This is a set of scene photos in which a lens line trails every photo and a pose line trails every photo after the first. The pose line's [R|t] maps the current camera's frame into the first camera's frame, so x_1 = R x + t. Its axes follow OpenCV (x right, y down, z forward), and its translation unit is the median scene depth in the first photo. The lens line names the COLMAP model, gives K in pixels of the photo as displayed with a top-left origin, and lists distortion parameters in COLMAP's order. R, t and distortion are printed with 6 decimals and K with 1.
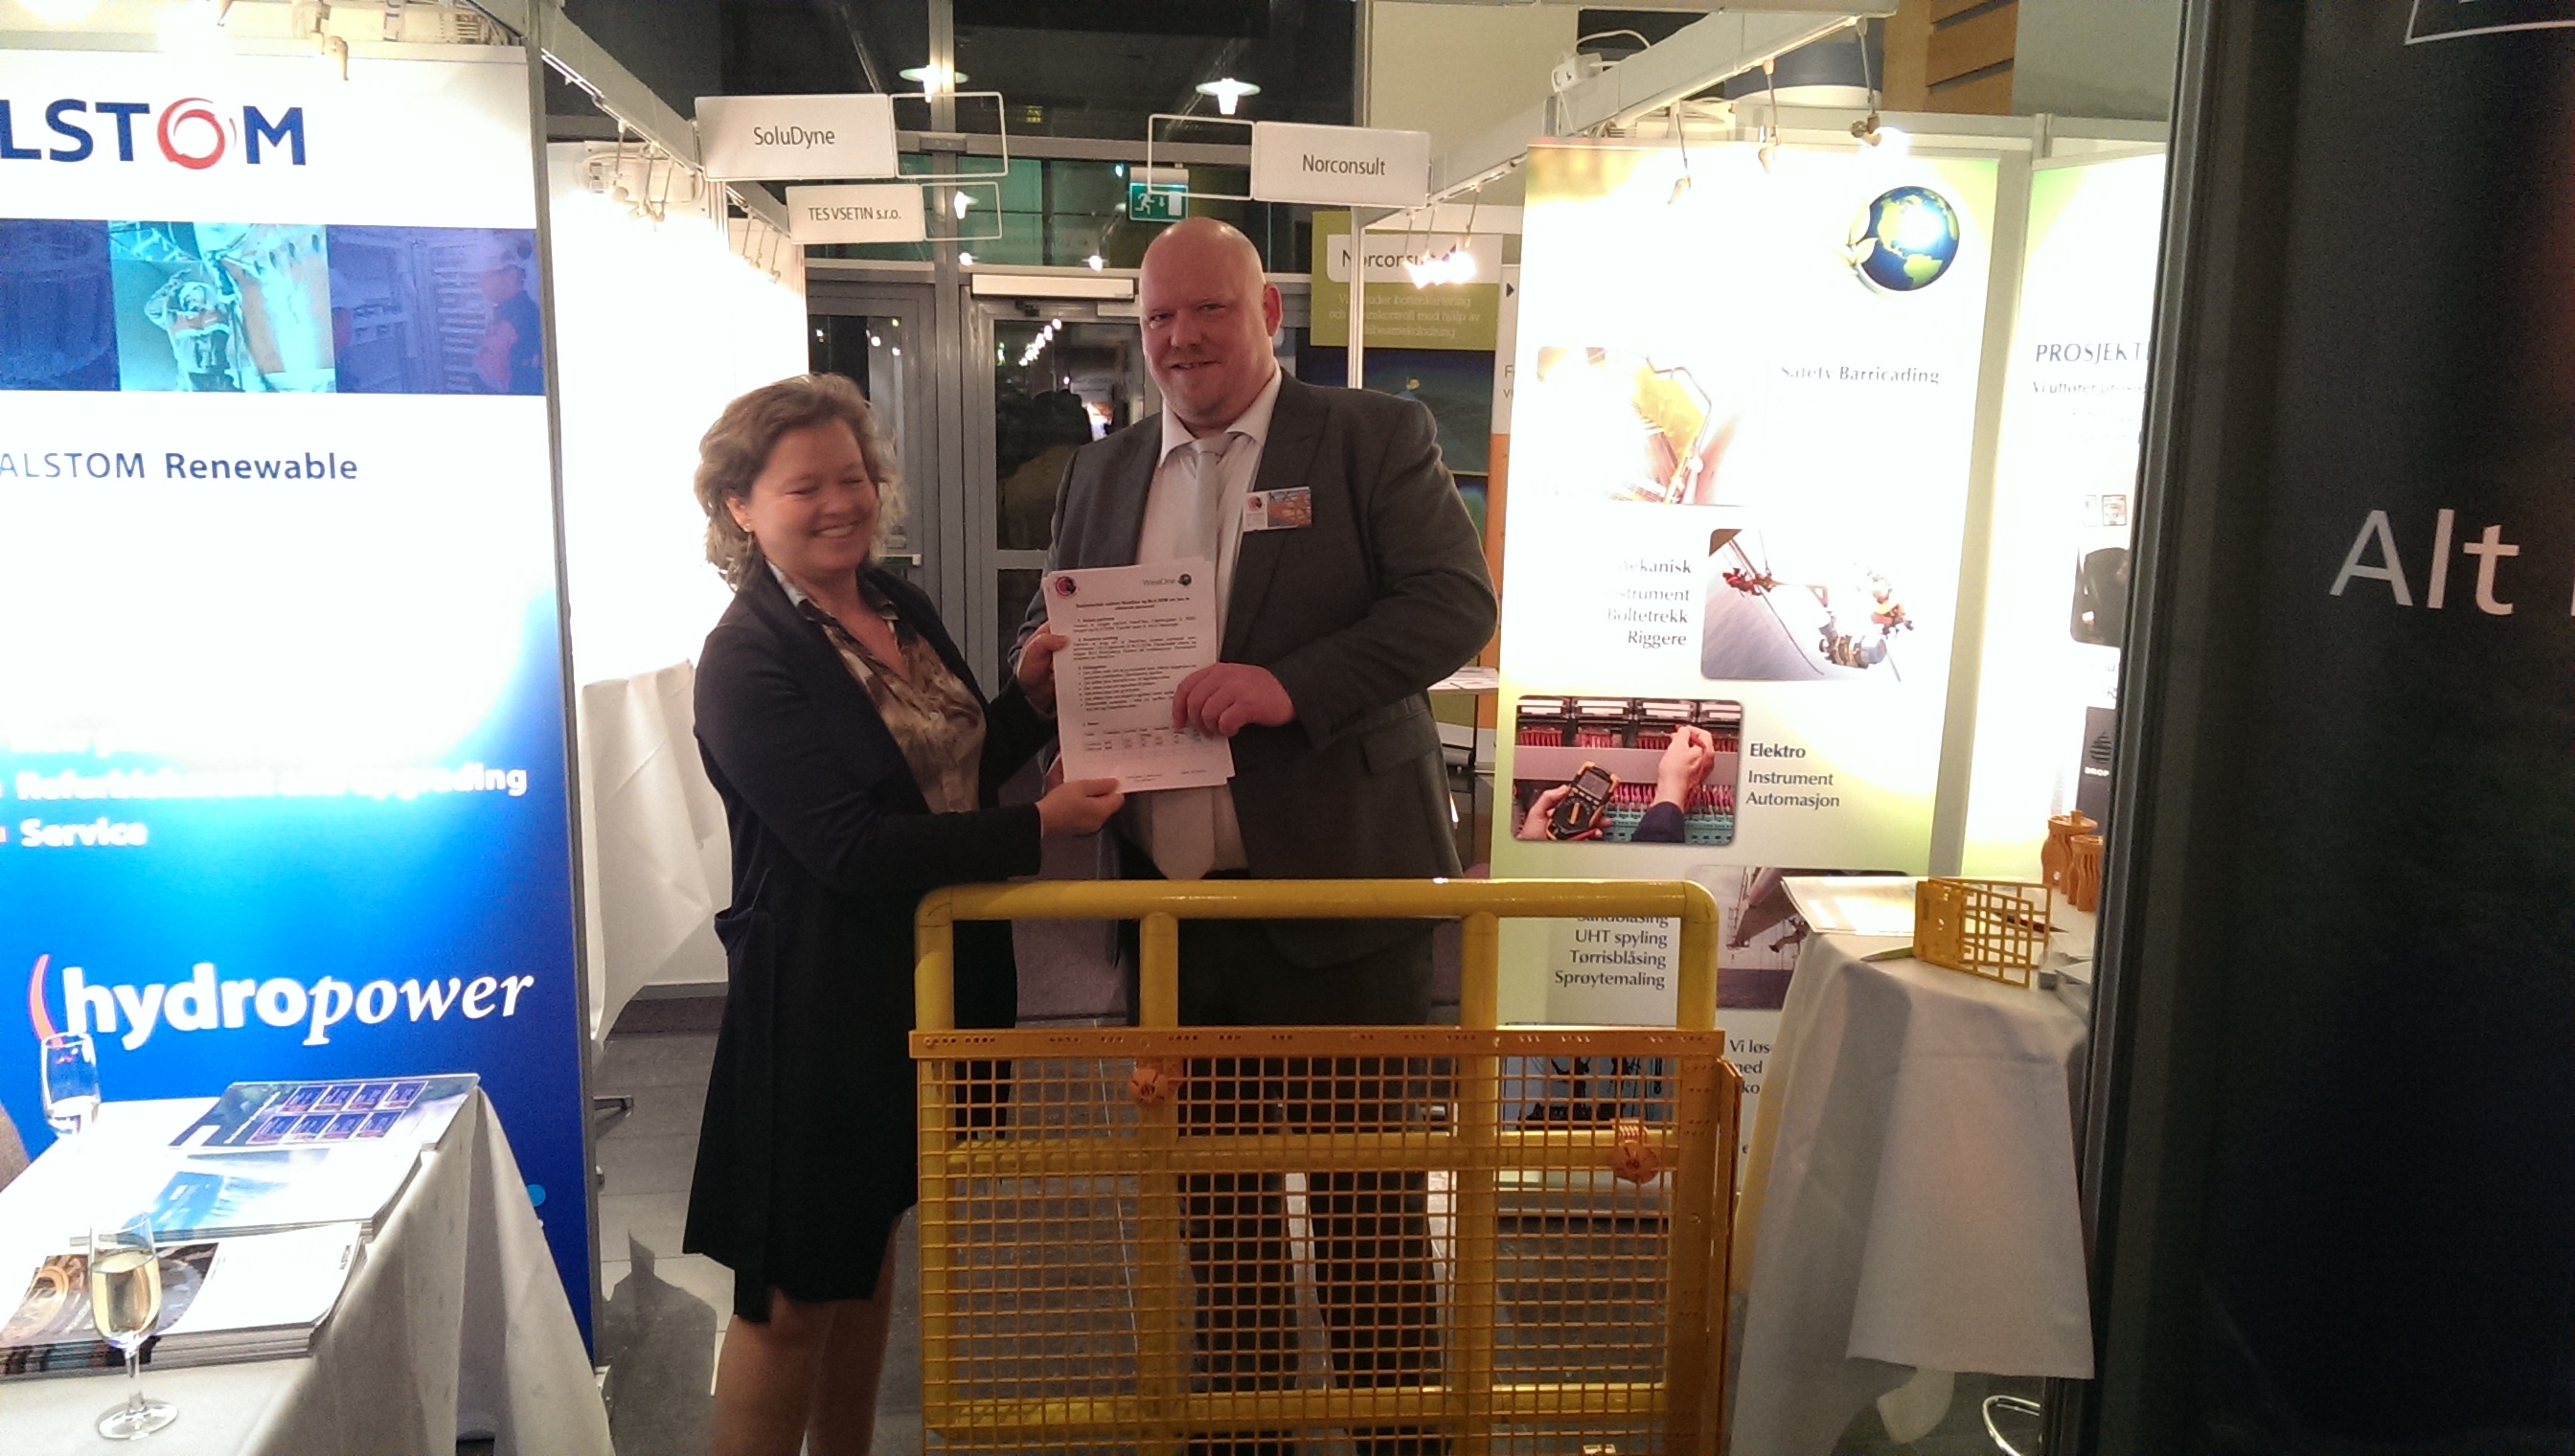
lens RADIAL K [[1863.5, 0, 1293.6], [0, 1863.5, 720.8], [0, 0, 1]] dist [0.084528, -0.107893]
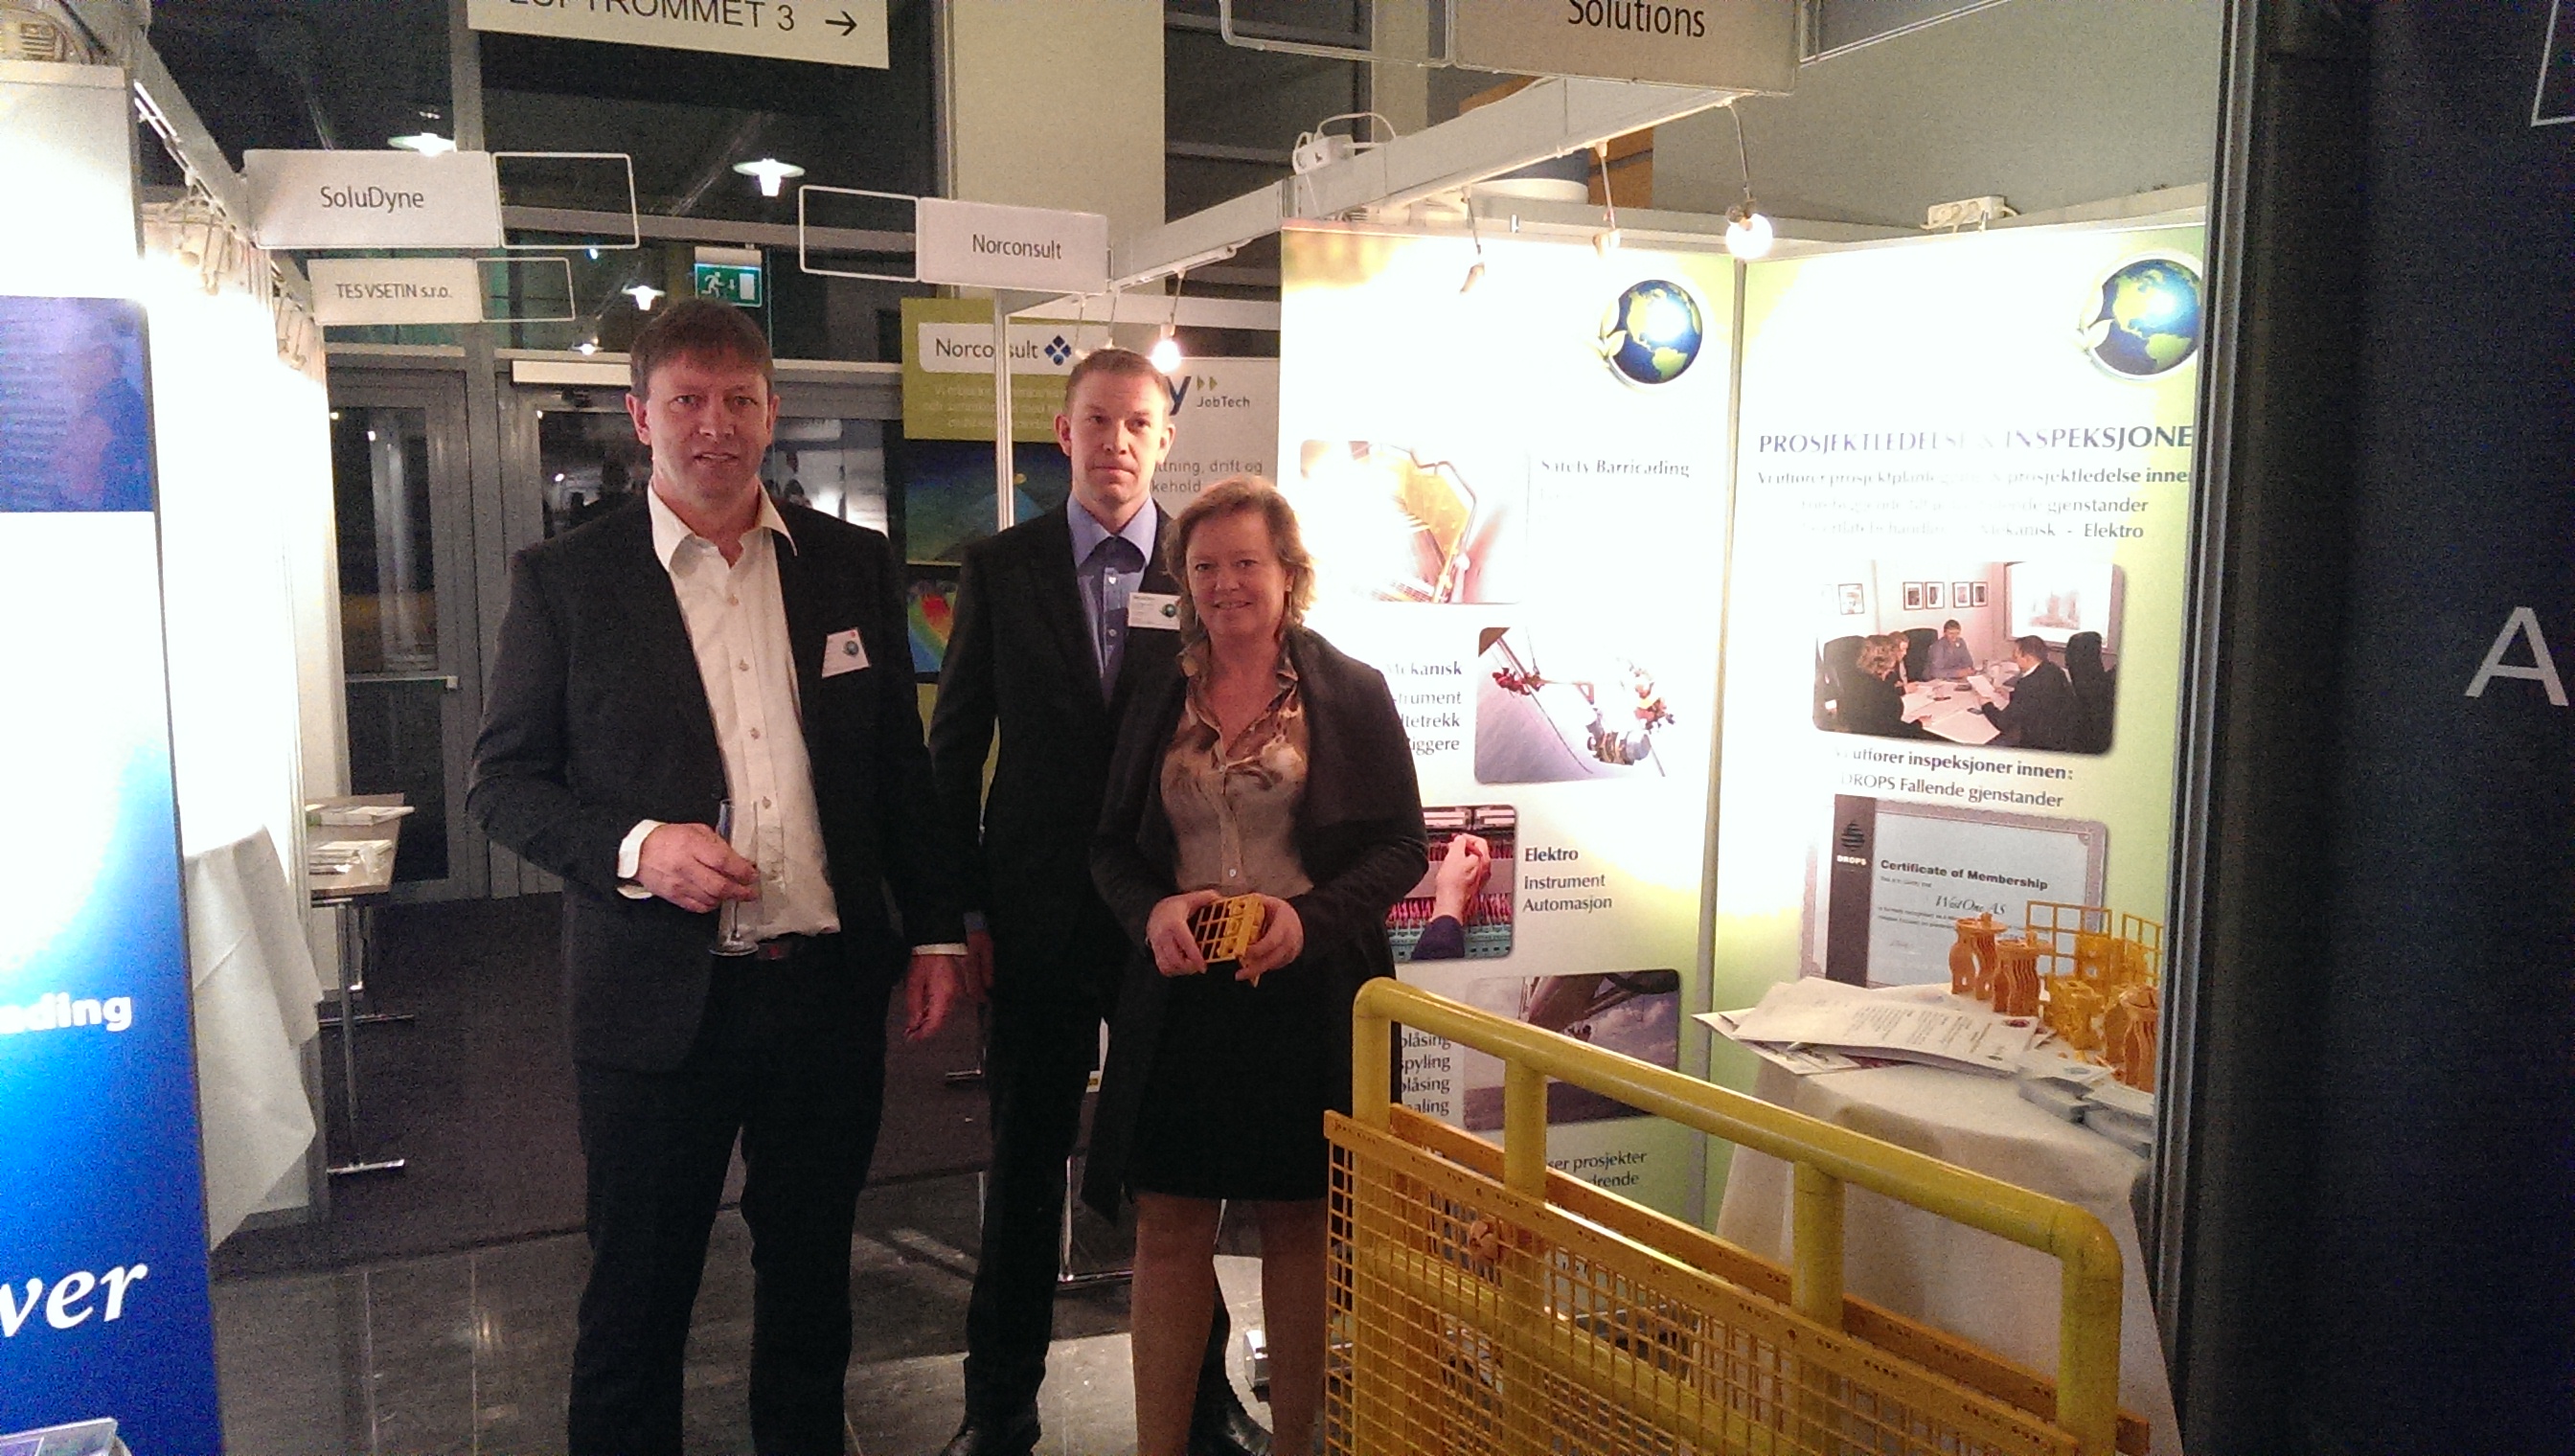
lens RADIAL K [[1863.5, 0, 1293.6], [0, 1863.5, 720.8], [0, 0, 1]] dist [0.084528, -0.107893]
pose [[0.963981, -0.045578, 0.262036, -0.120296], [0.058002, 0.997520, -0.039869, -0.022268], [-0.259569, 0.053631, 0.964234, 0.104306]]
